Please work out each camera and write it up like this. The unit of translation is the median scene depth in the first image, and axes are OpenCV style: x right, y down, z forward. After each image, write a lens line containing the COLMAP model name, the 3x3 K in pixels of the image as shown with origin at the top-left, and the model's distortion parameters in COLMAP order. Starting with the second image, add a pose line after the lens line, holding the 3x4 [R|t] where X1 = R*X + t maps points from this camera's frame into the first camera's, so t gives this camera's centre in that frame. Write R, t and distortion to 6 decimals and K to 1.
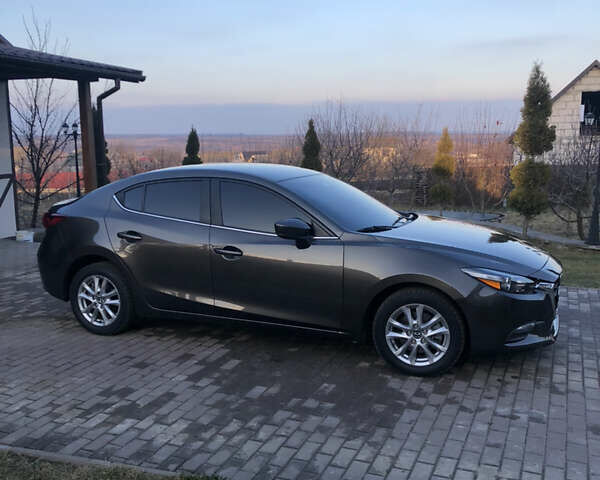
lens RADIAL K [[636.3, 0, 337.9], [0, 636.3, 240.1], [0, 0, 1]] dist [0.048961, -0.012292]
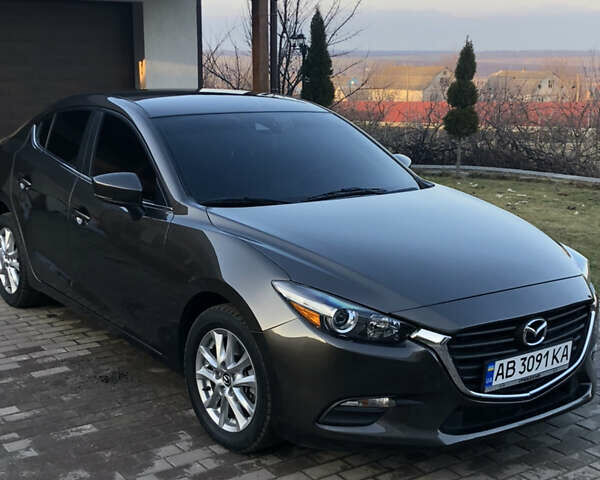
lens RADIAL K [[921.3, 0, 319.7], [0, 921.3, 239.7], [0, 0, 1]] dist [0.023431, -0.051190]
pose [[0.837195, 0.115802, -0.534504, 0.650077], [-0.095684, 0.993266, 0.065324, -0.049050], [0.538469, -0.003546, 0.842638, 0.313006]]
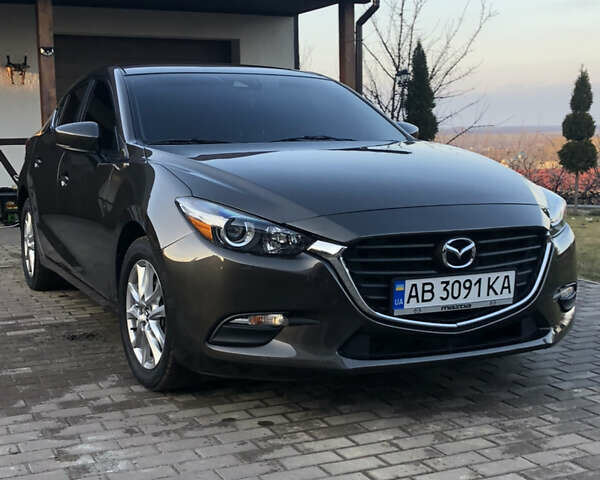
lens RADIAL K [[929.0, 0, 300.0], [0, 929.0, 240.0], [0, 0, 1]] dist [0.034548, -0.115093]
pose [[0.714577, 0.068985, -0.696148, 0.802109], [-0.094059, 0.995564, 0.002107, 0.067563], [0.693205, 0.063973, 0.717896, 0.491463]]
